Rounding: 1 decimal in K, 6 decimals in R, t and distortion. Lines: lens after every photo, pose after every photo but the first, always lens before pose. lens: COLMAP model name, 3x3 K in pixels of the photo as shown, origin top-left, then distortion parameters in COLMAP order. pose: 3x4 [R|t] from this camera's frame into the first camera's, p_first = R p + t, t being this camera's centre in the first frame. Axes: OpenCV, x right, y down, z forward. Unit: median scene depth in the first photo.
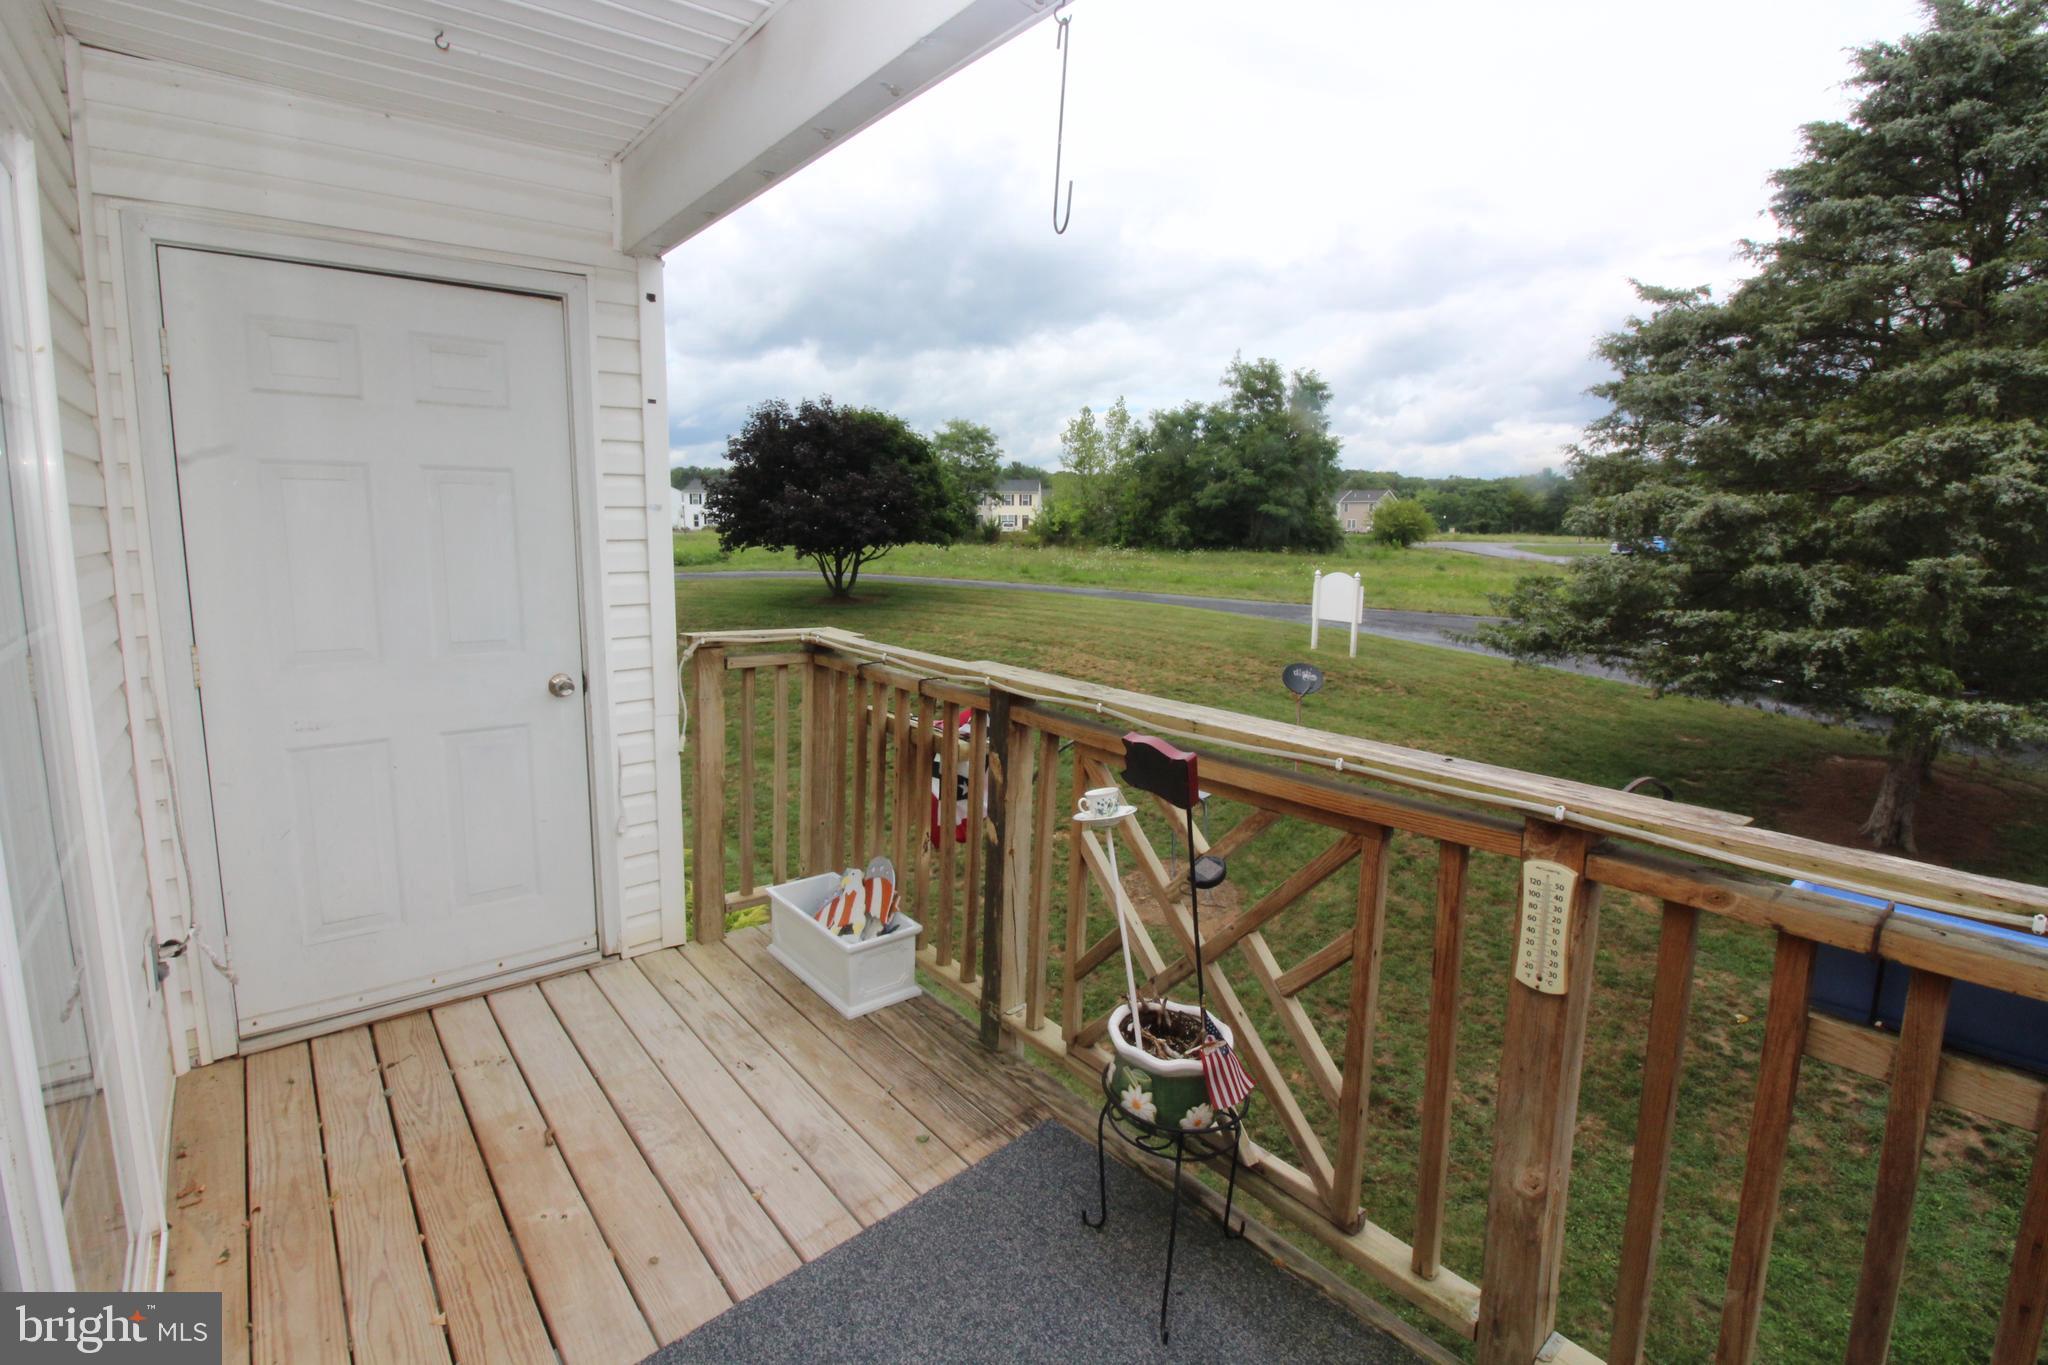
lens RADIAL K [[958.7, 0, 1016.6], [0, 958.7, 686.5], [0, 0, 1]] dist [0.002528, -0.000253]
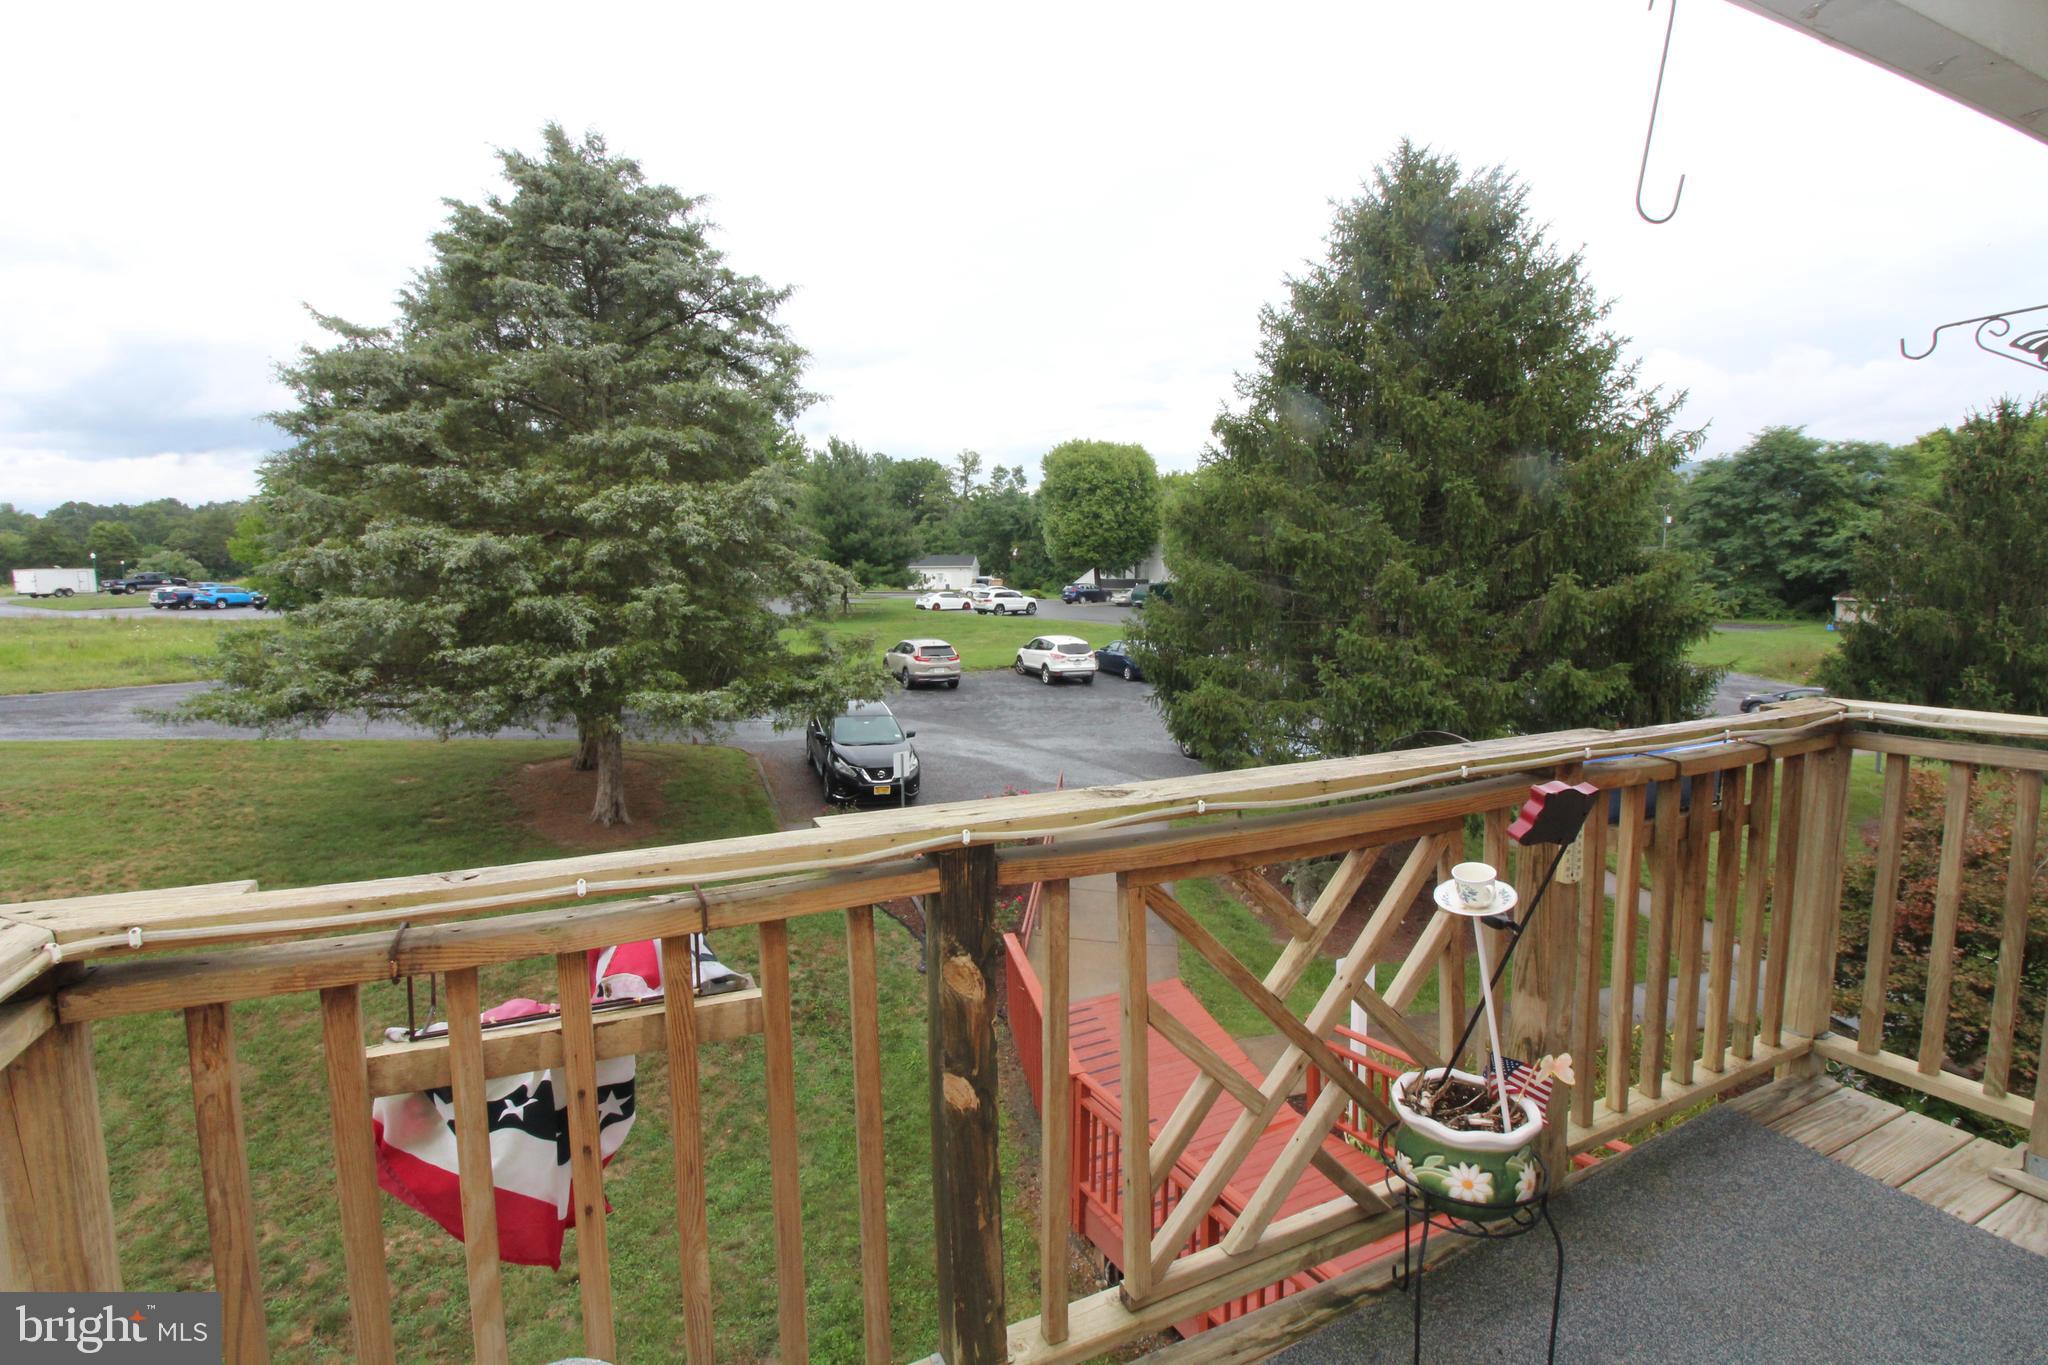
lens RADIAL K [[958.7, 0, 1019.0], [0, 958.7, 666.3], [0, 0, 1]] dist [0.002528, -0.000253]
pose [[0.257318, -0.122557, 0.958523, -0.132466], [0.183038, 0.980149, 0.076185, -0.034261], [-0.948833, 0.155843, 0.274643, 0.187124]]
